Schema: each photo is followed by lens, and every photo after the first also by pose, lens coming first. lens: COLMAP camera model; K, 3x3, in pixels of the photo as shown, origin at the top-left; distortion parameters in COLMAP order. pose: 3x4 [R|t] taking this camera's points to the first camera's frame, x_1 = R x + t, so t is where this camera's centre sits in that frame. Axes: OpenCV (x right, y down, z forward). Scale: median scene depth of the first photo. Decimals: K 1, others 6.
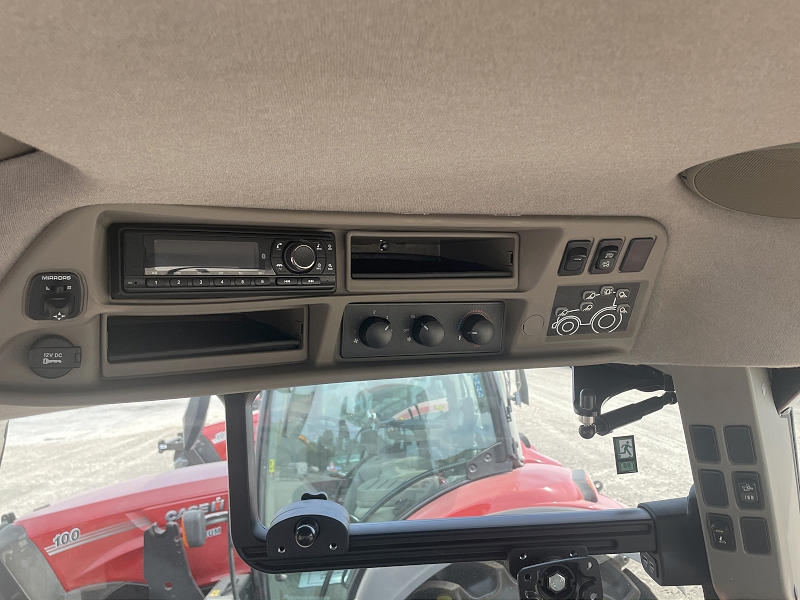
lens RADIAL K [[608.9, 0, 400.0], [0, 608.9, 300.0], [0, 0, 1]] dist [0.078016, -0.109742]
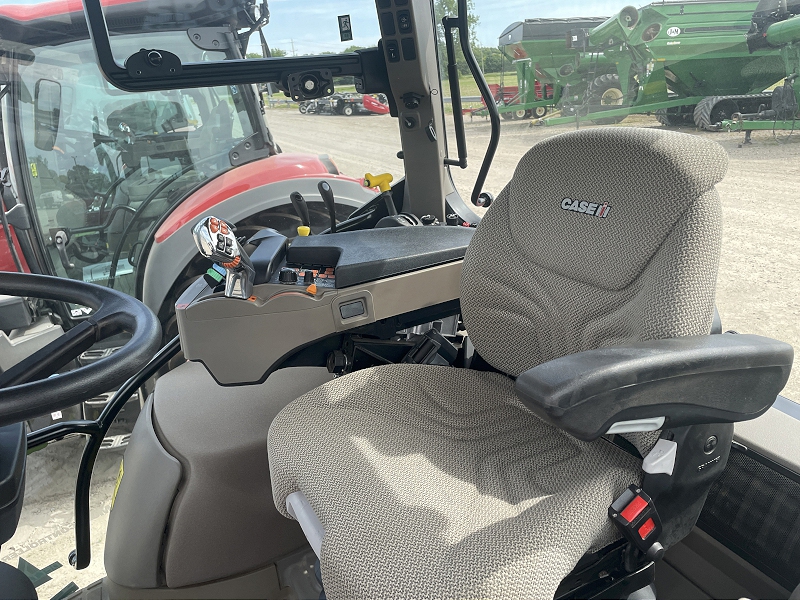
lens RADIAL K [[608.9, 0, 400.0], [0, 608.9, 300.0], [0, 0, 1]] dist [0.078016, -0.109742]
pose [[0.917986, -0.155643, 0.364796, -0.063020], [0.006088, 0.925202, 0.379425, 0.090682], [-0.396565, -0.346087, 0.850271, -0.210323]]
